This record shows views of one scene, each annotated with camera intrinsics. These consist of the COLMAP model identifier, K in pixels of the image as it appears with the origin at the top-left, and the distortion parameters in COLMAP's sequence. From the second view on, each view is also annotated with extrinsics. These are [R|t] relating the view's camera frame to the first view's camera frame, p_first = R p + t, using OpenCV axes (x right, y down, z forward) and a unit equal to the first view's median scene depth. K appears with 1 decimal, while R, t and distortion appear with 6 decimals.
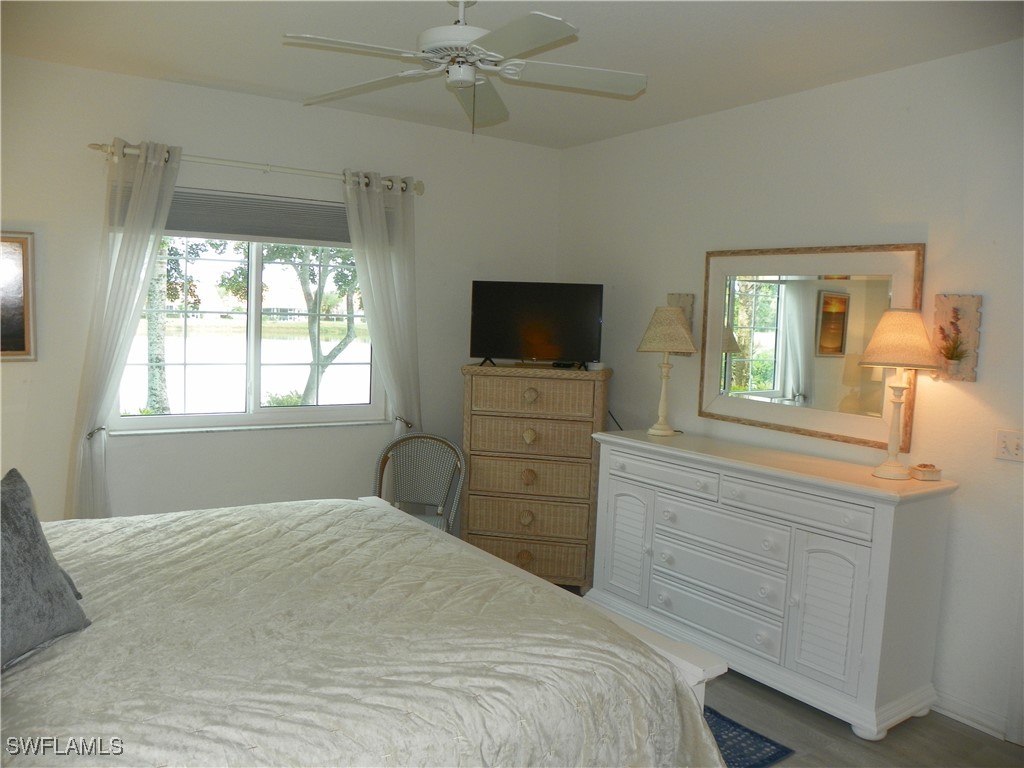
lens RADIAL K [[777.7, 0, 512.0], [0, 777.7, 384.0], [0, 0, 1]] dist [-0.164826, 0.093450]
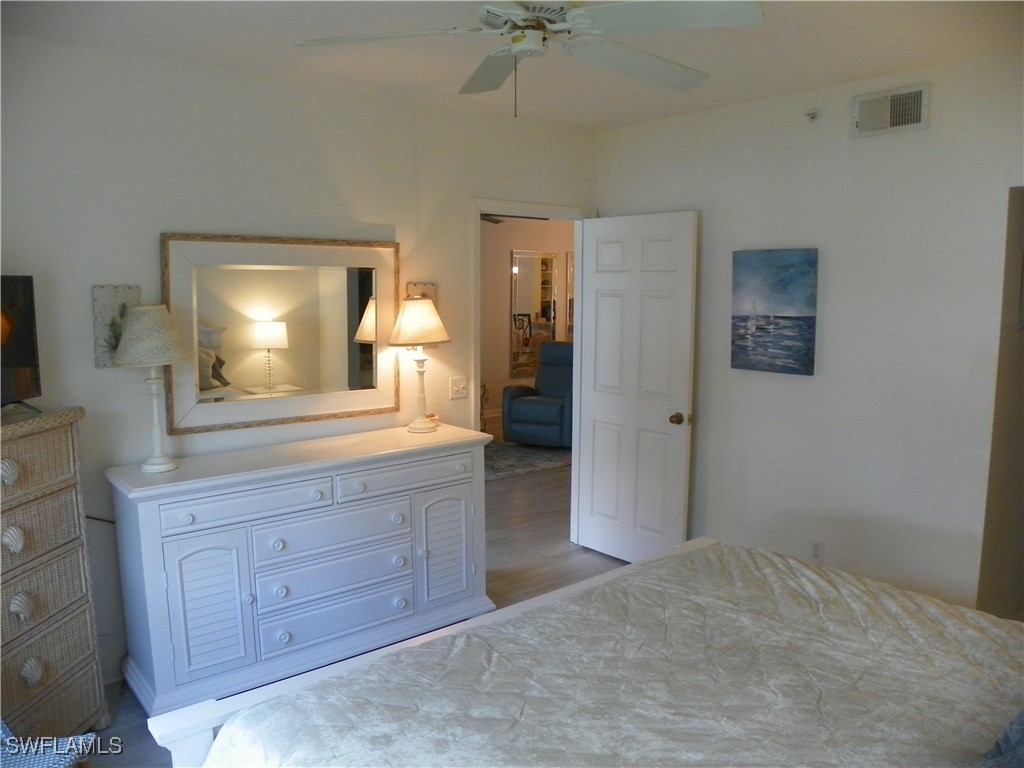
lens RADIAL K [[777.7, 0, 512.0], [0, 777.7, 384.0], [0, 0, 1]] dist [-0.164826, 0.093450]
pose [[-0.094553, -0.160660, 0.982470, -0.640967], [0.080547, 0.982422, 0.168404, -0.132519], [-0.992256, 0.095059, -0.079950, 0.787730]]
